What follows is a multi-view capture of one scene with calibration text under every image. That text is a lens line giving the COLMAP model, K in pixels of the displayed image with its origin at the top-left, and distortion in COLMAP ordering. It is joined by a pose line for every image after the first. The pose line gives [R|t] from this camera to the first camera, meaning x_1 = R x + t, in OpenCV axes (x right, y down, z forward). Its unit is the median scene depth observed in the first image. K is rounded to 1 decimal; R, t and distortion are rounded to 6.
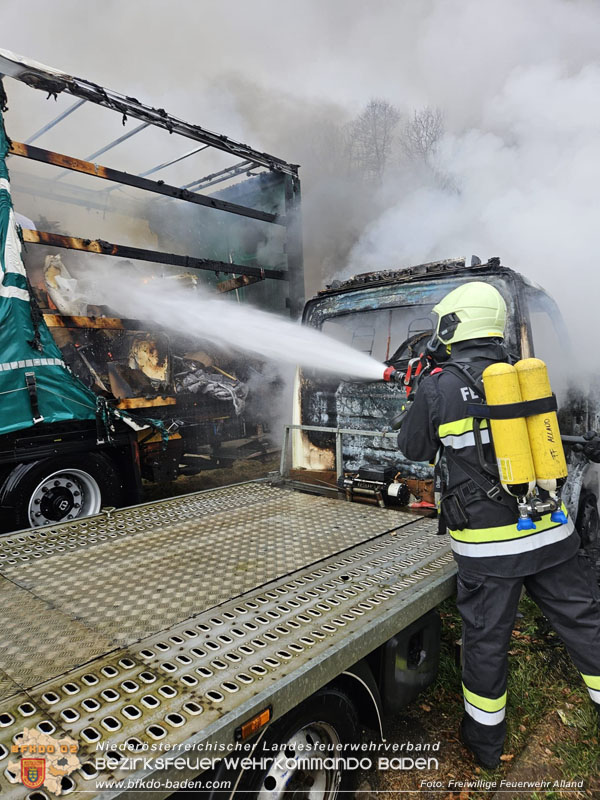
lens RADIAL K [[546.4, 0, 299.3], [0, 546.4, 399.0], [0, 0, 1]] dist [0.007385, 0.001505]
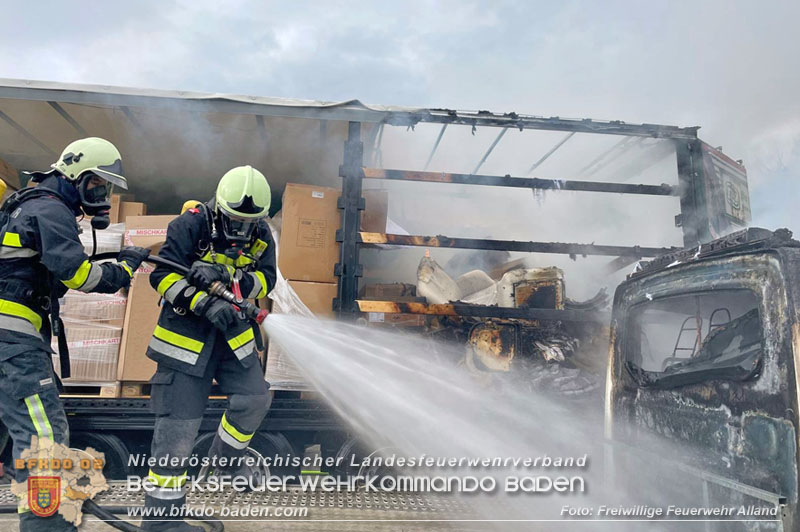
lens RADIAL K [[494.3, 0, 400.7], [0, 494.3, 268.0], [0, 0, 1]] dist [-0.001211, -0.000316]
pose [[0.700174, -0.078193, -0.709678, 0.263377], [-0.099727, 0.973530, -0.205656, -0.012634], [0.706973, 0.214769, 0.673842, 0.265507]]
